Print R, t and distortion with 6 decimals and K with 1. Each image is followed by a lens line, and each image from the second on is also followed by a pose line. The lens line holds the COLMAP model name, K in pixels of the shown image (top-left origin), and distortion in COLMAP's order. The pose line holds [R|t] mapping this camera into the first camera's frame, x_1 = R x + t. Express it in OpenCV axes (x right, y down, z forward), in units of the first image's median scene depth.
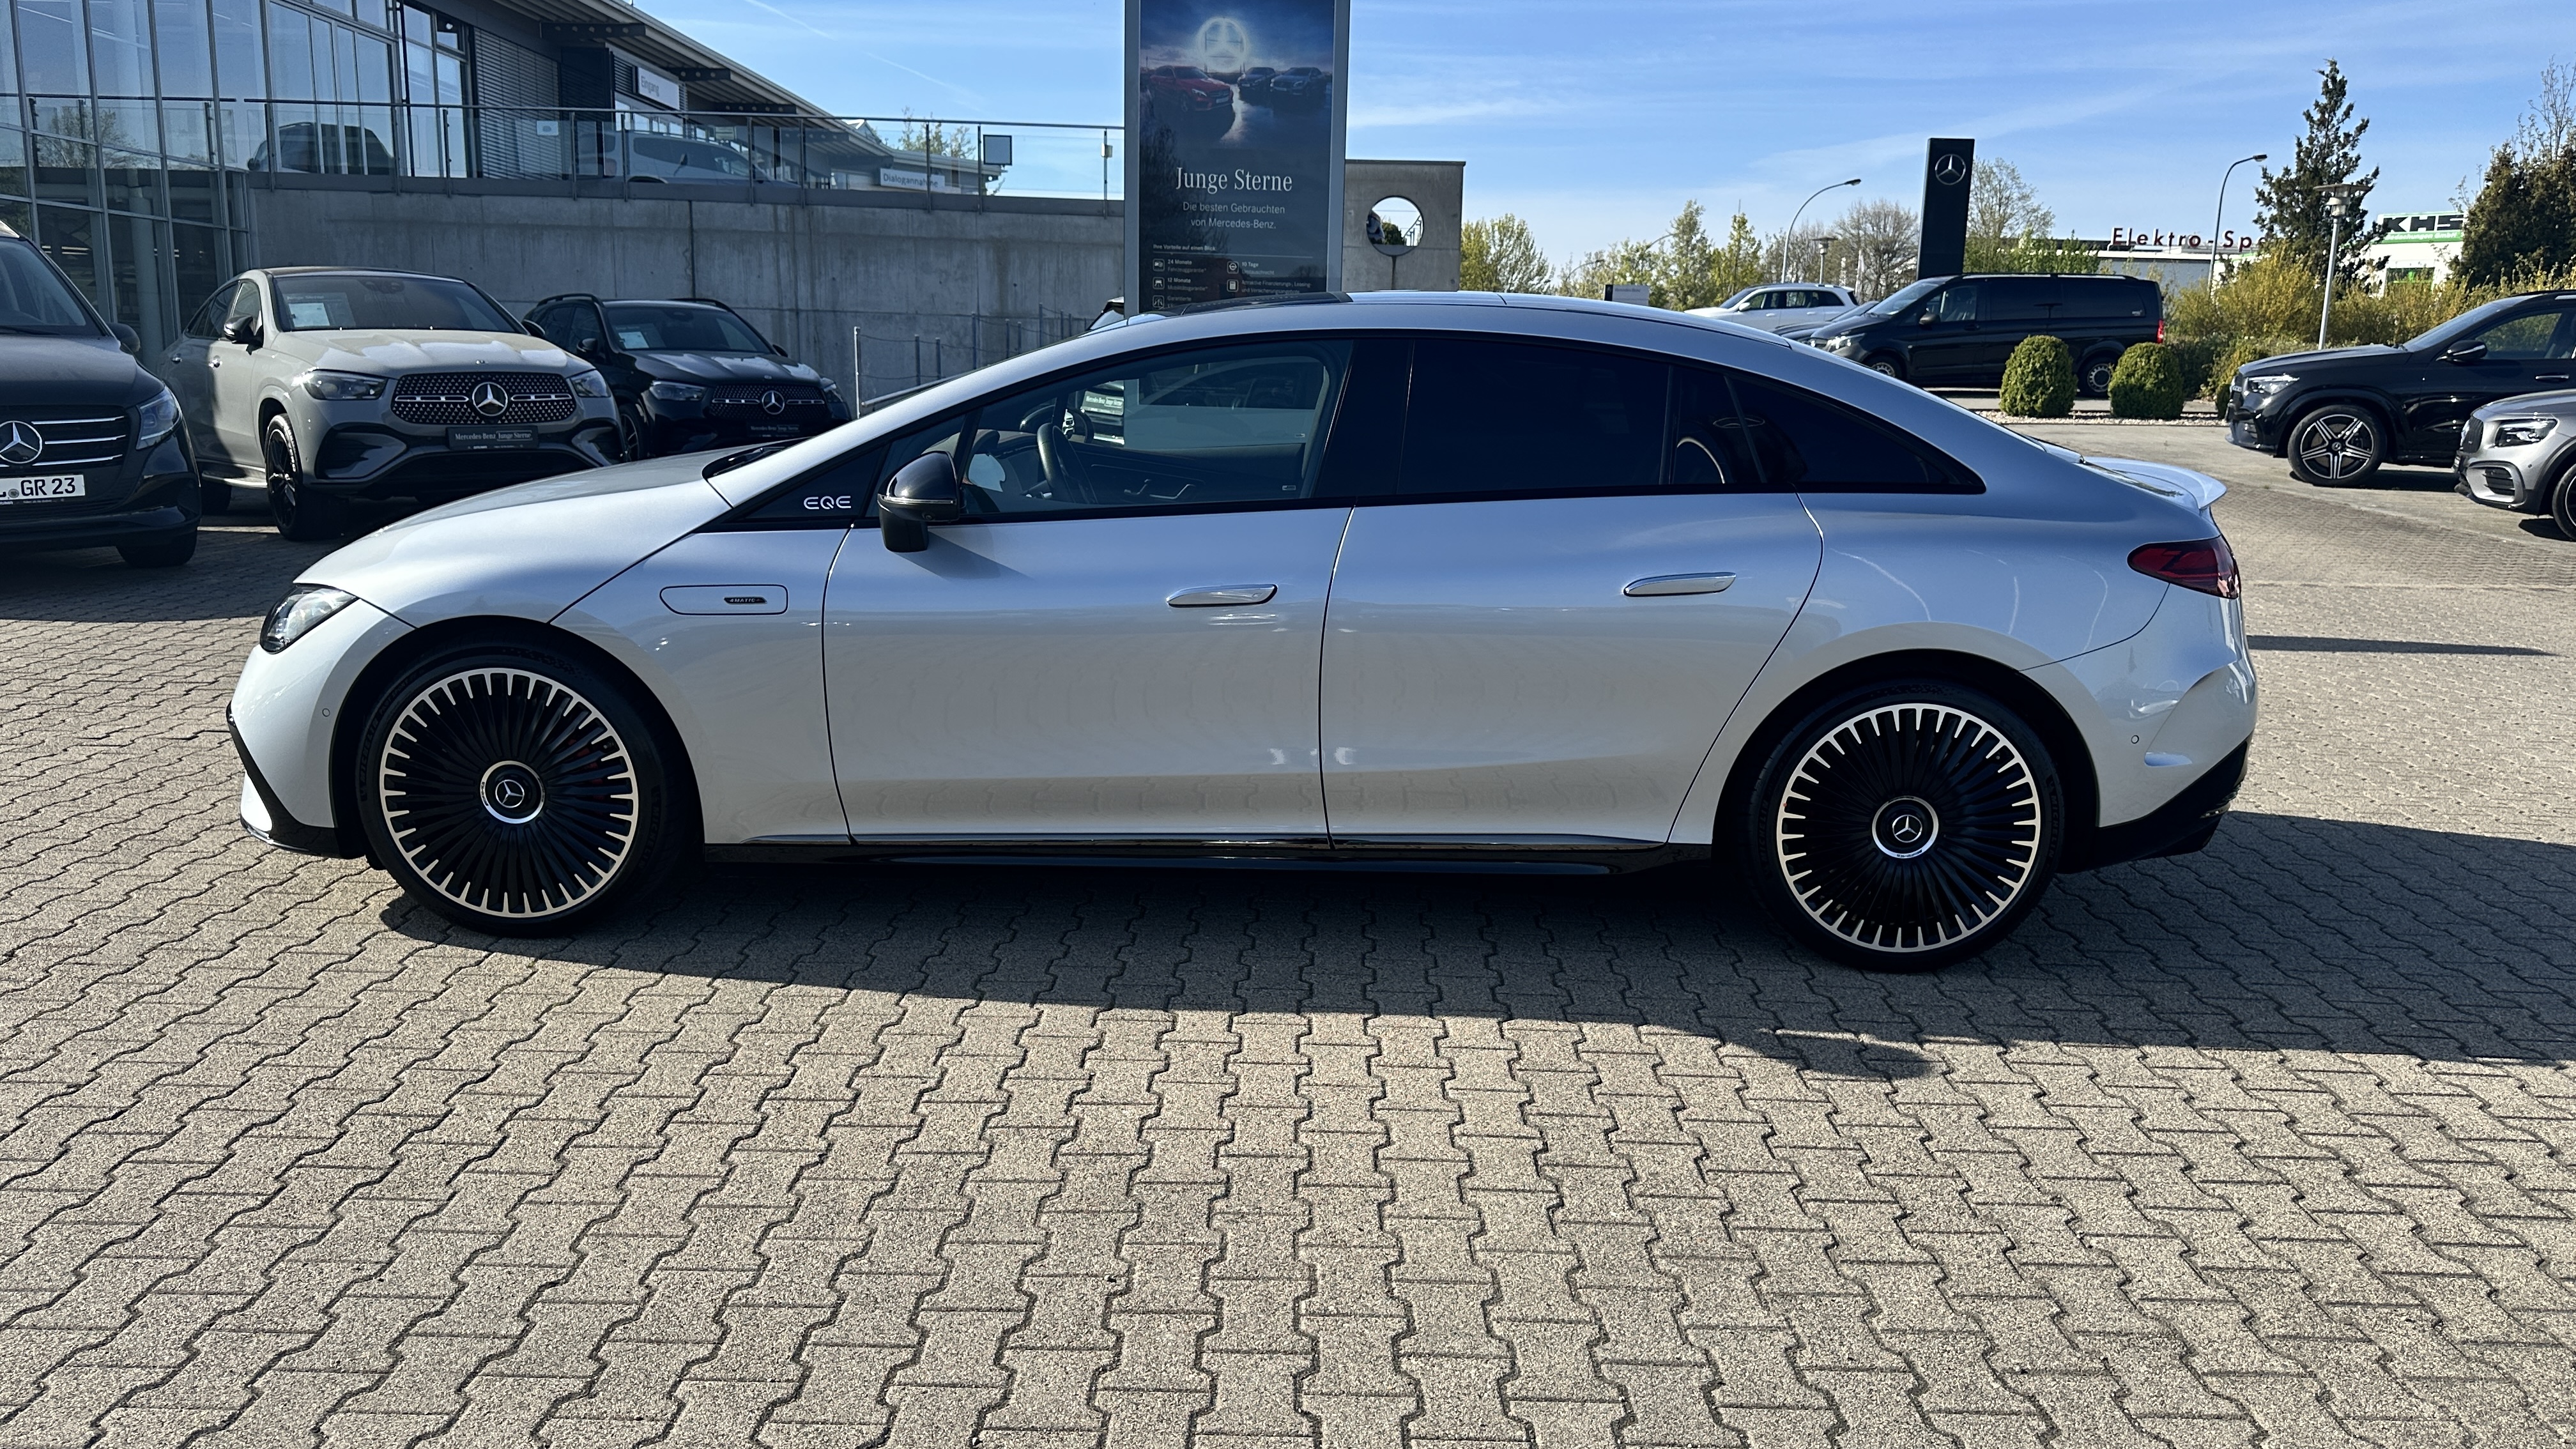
lens RADIAL K [[1828.4, 0, 1288.0], [0, 1828.4, 724.5], [0, 0, 1]] dist [0.048988, -0.078697]
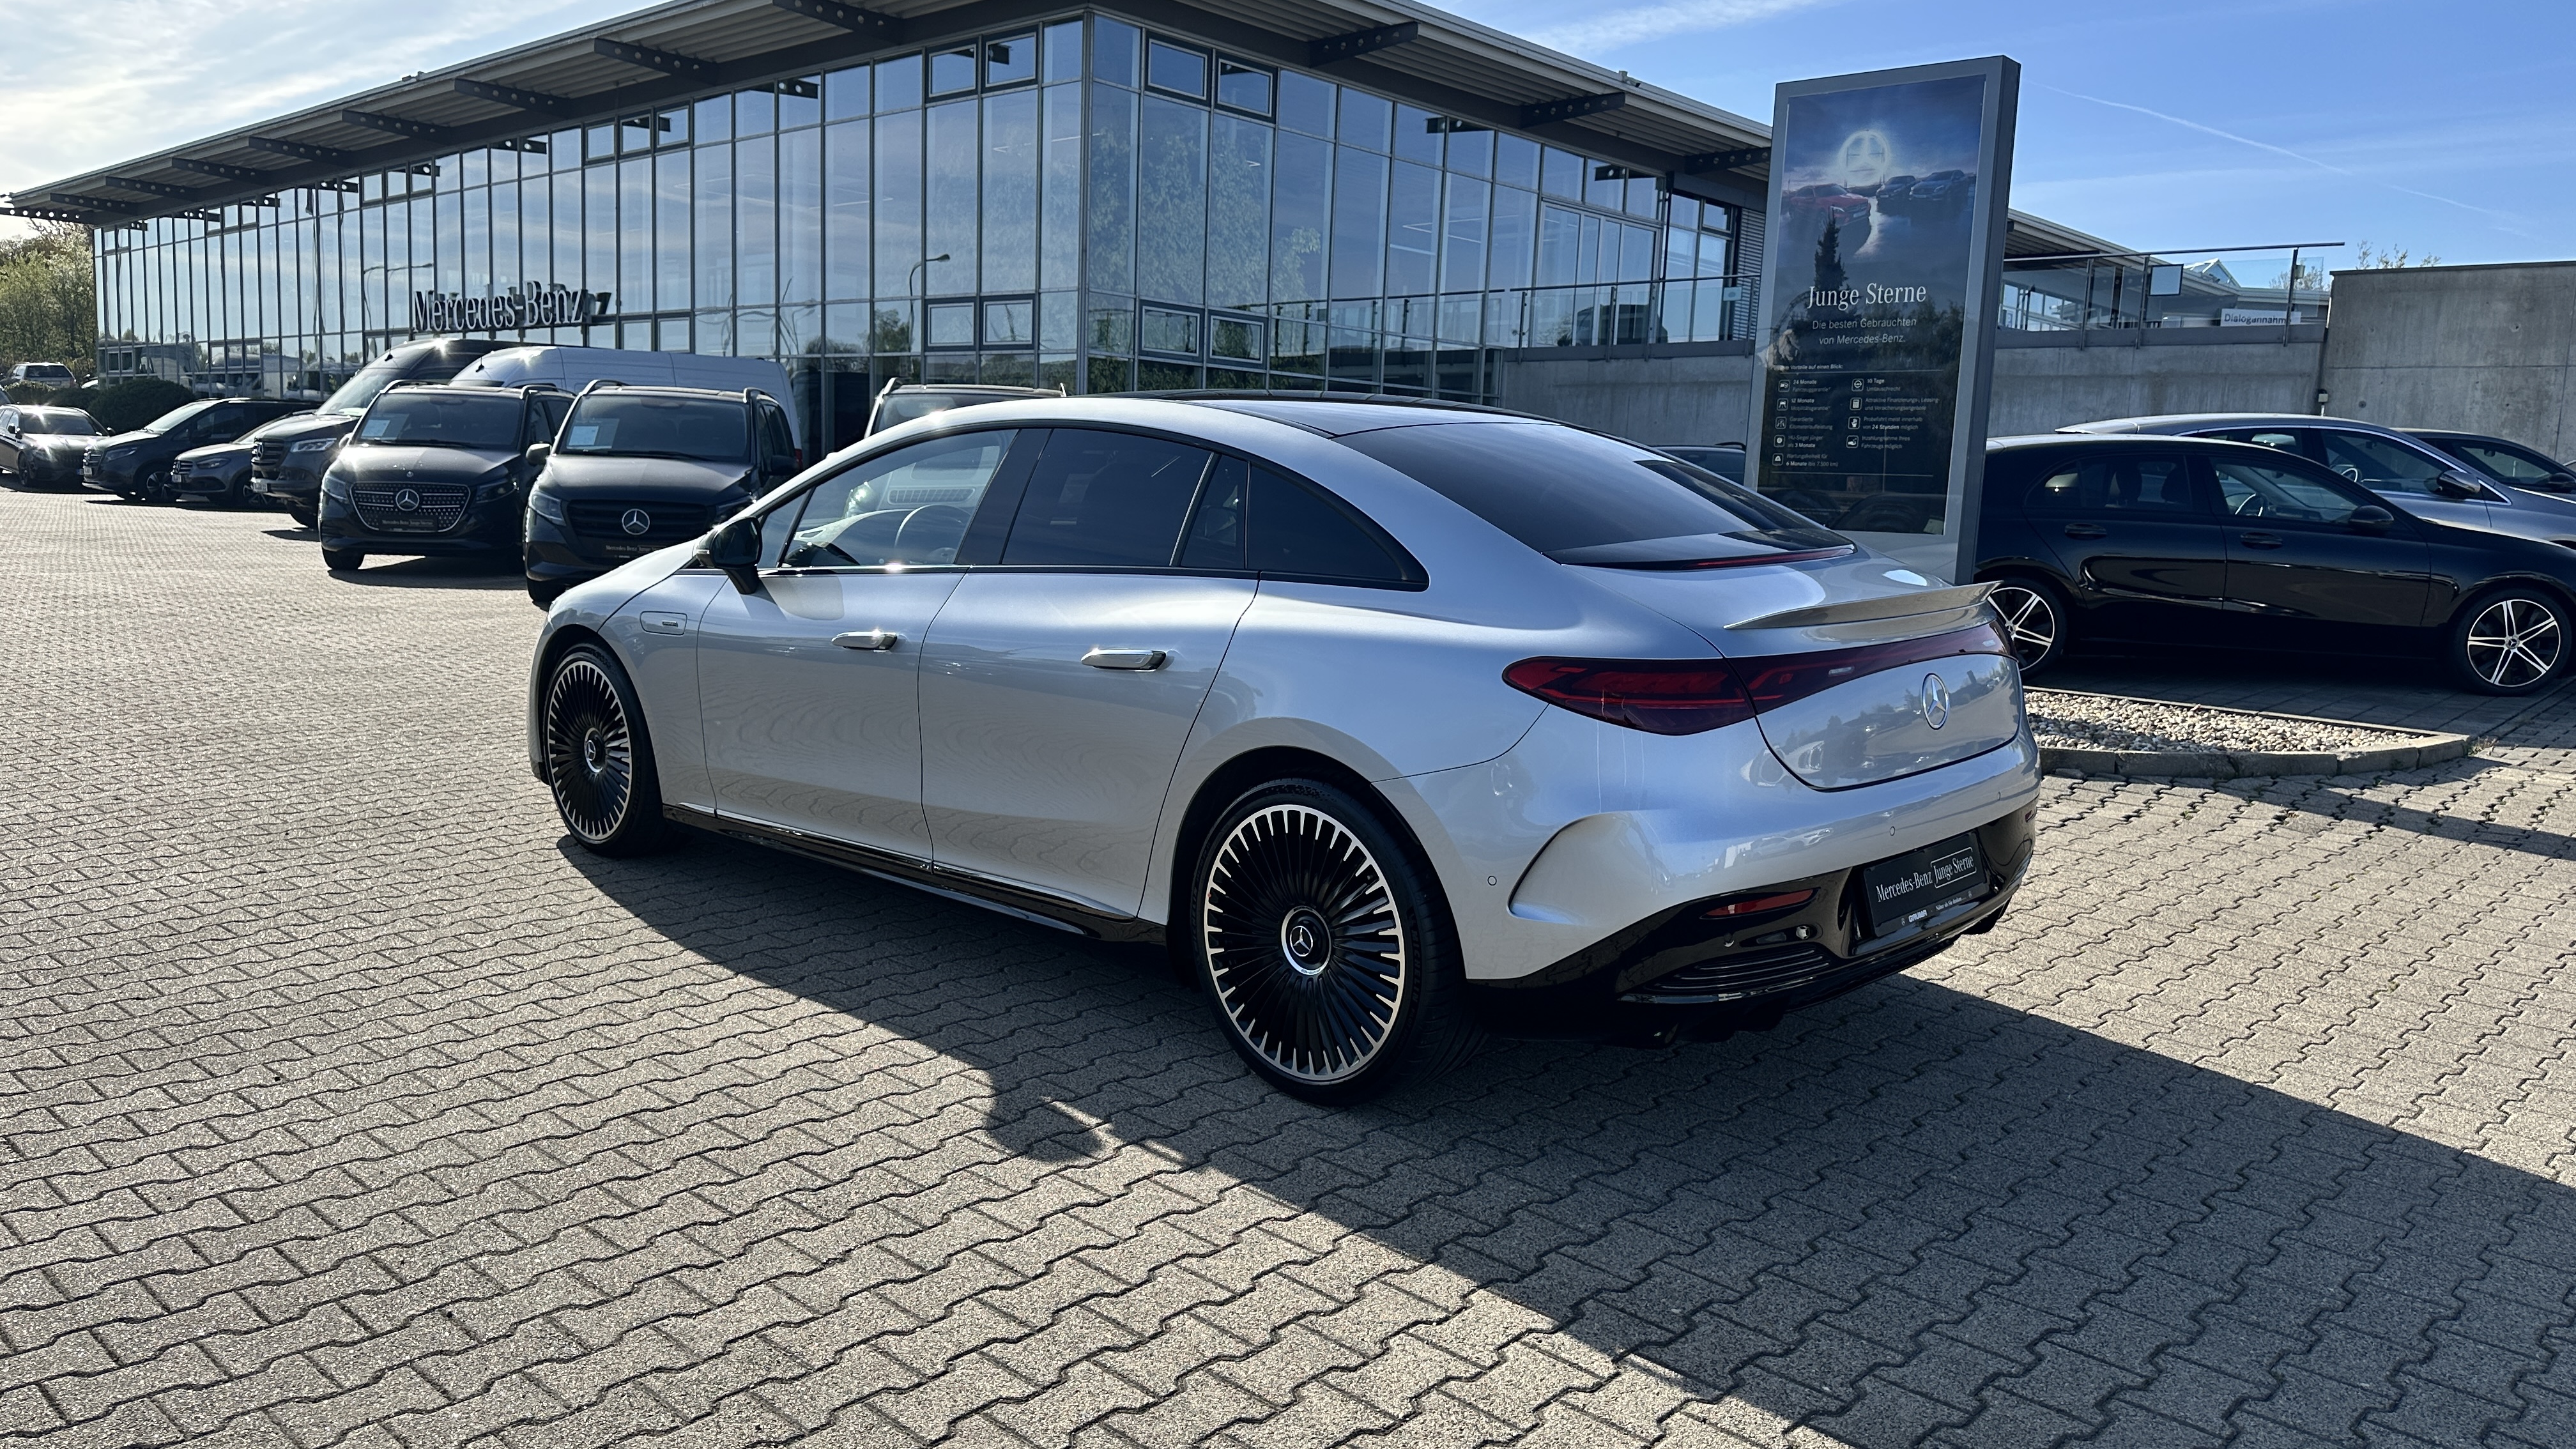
lens RADIAL K [[1790.0, 0, 1288.0], [0, 1790.0, 724.5], [0, 0, 1]] dist [0.160963, -0.298518]
pose [[0.732514, 0.091898, -0.674520, 0.781267], [-0.145679, 0.989054, -0.023453, -0.024976], [0.664982, 0.115443, 0.737884, 0.258053]]
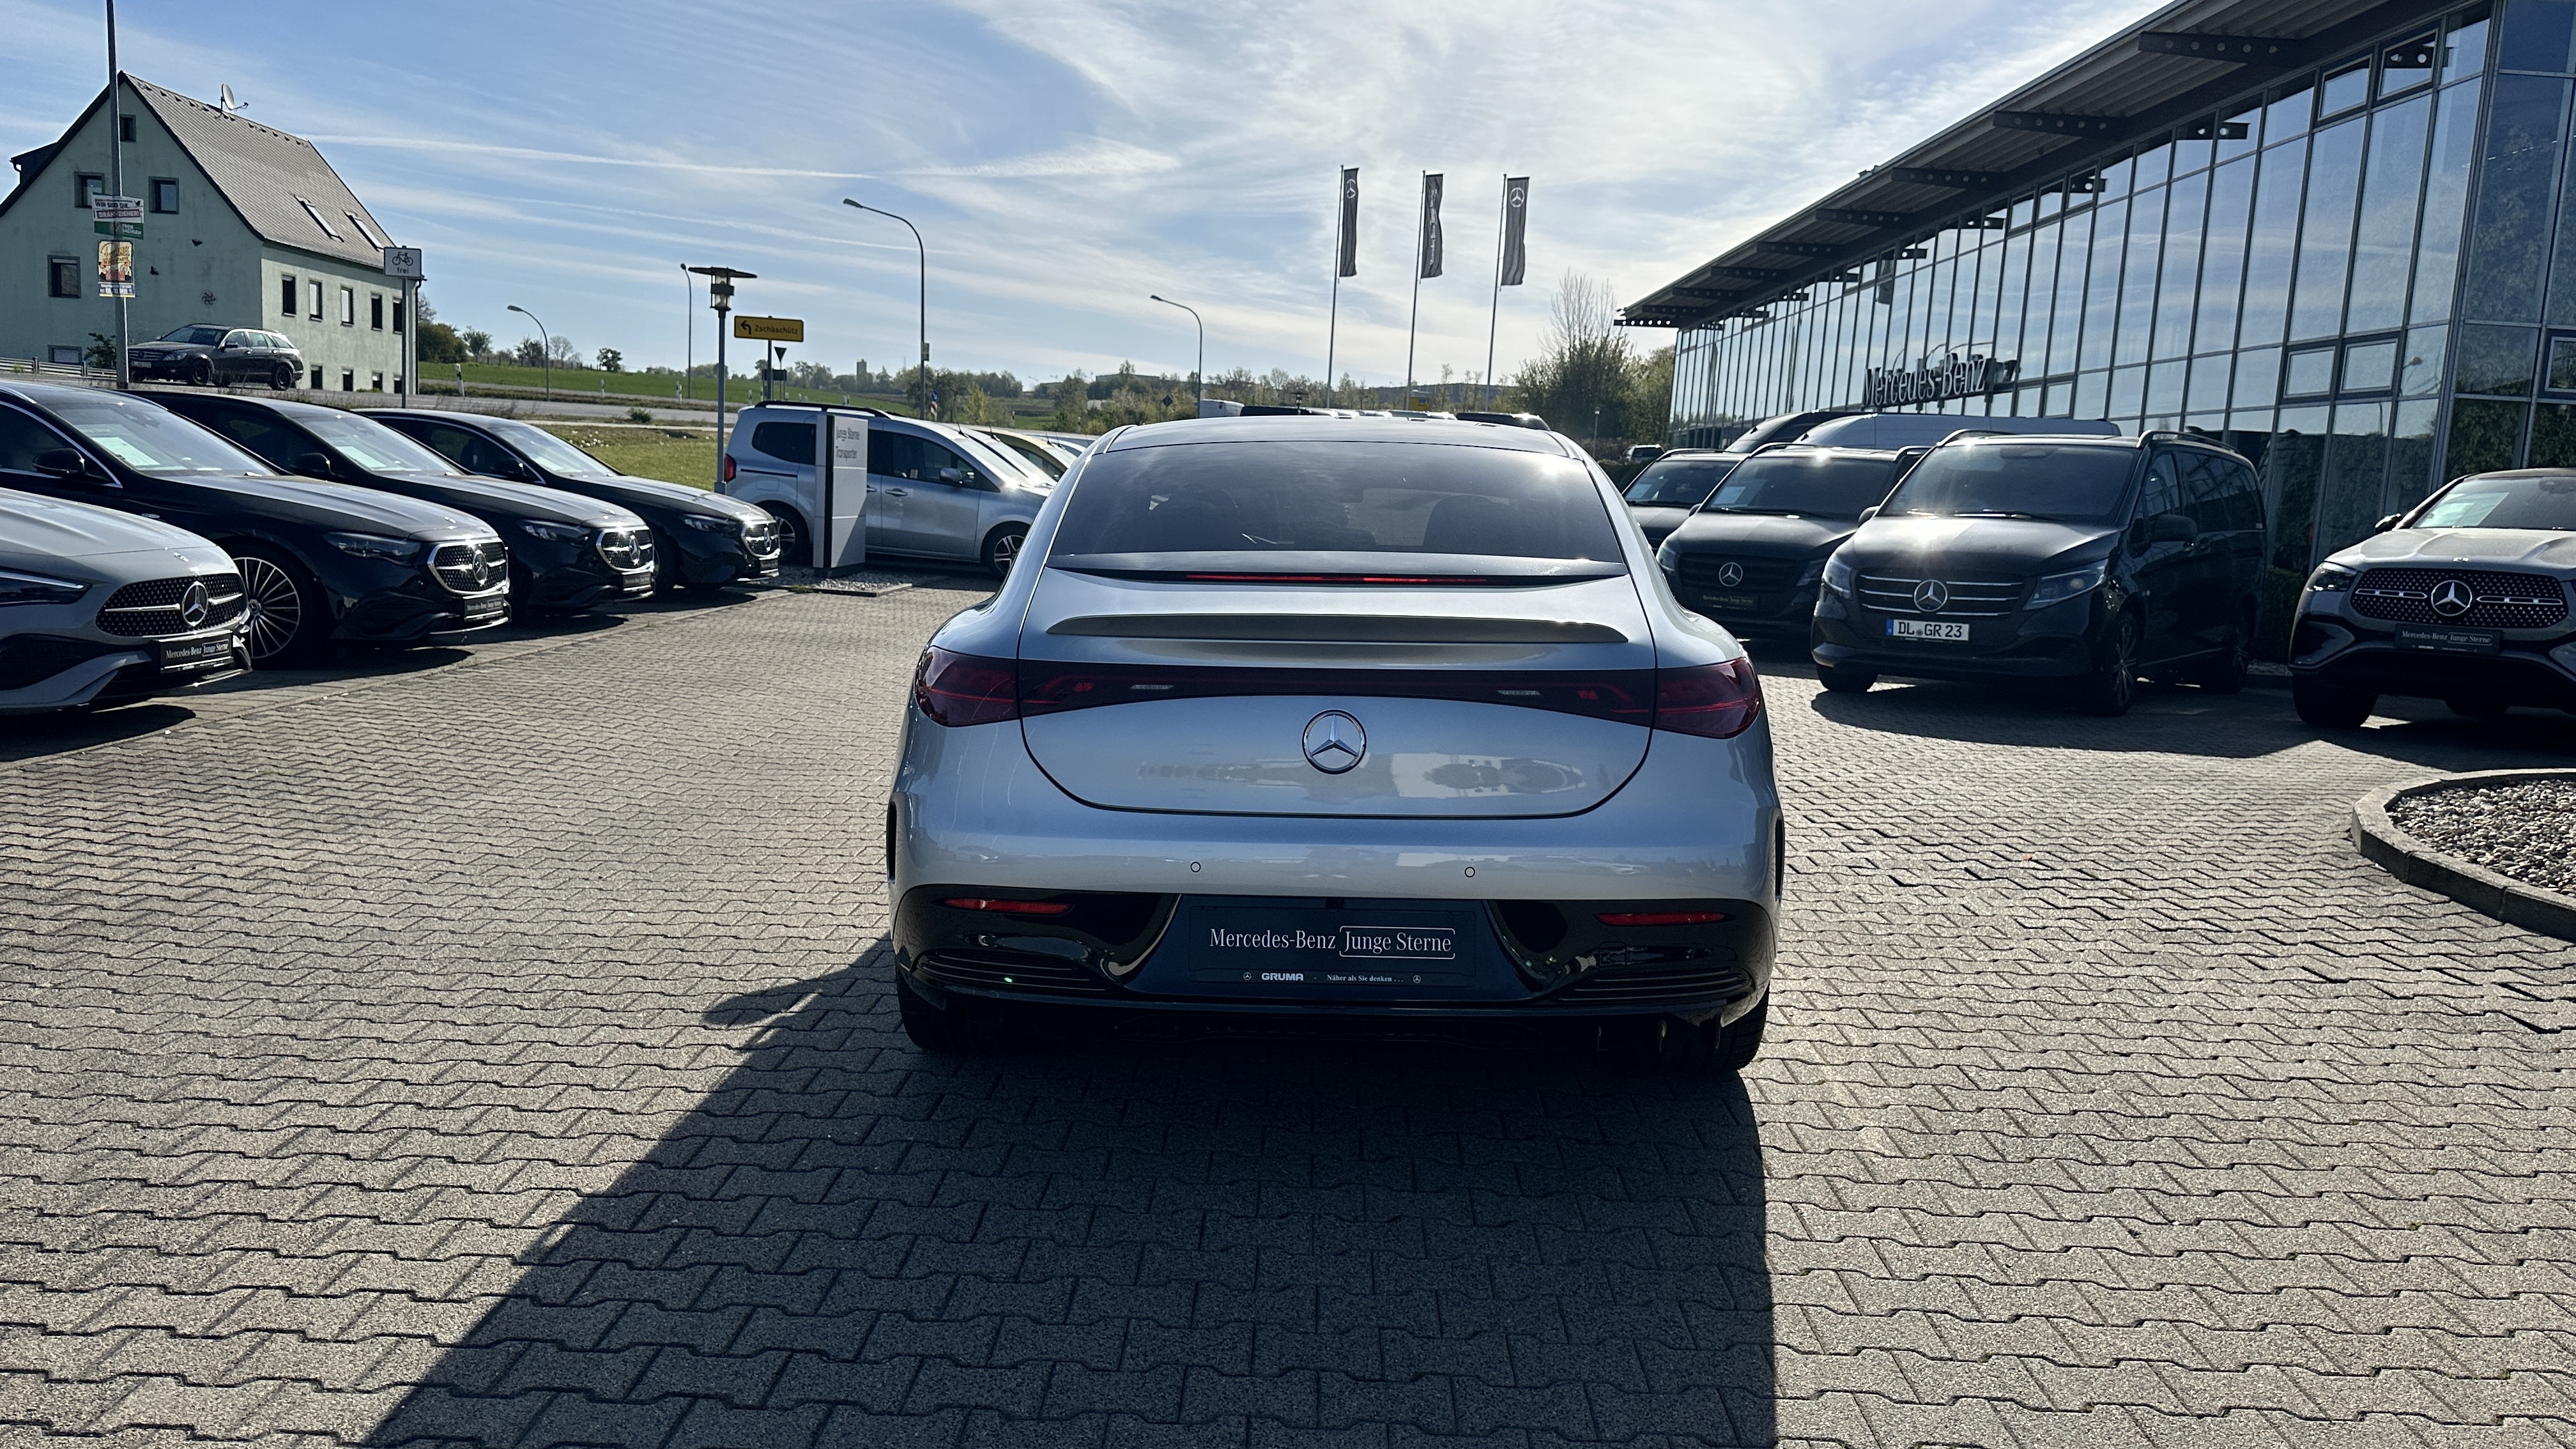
lens RADIAL K [[1798.6, 0, 1288.0], [0, 1798.6, 724.5], [0, 0, 1]] dist [0.063749, -0.096308]
pose [[-0.012329, 0.107626, -0.994115, 1.115445], [-0.239297, 0.964984, 0.107440, -0.162623], [0.970868, 0.239213, 0.013857, 0.964640]]
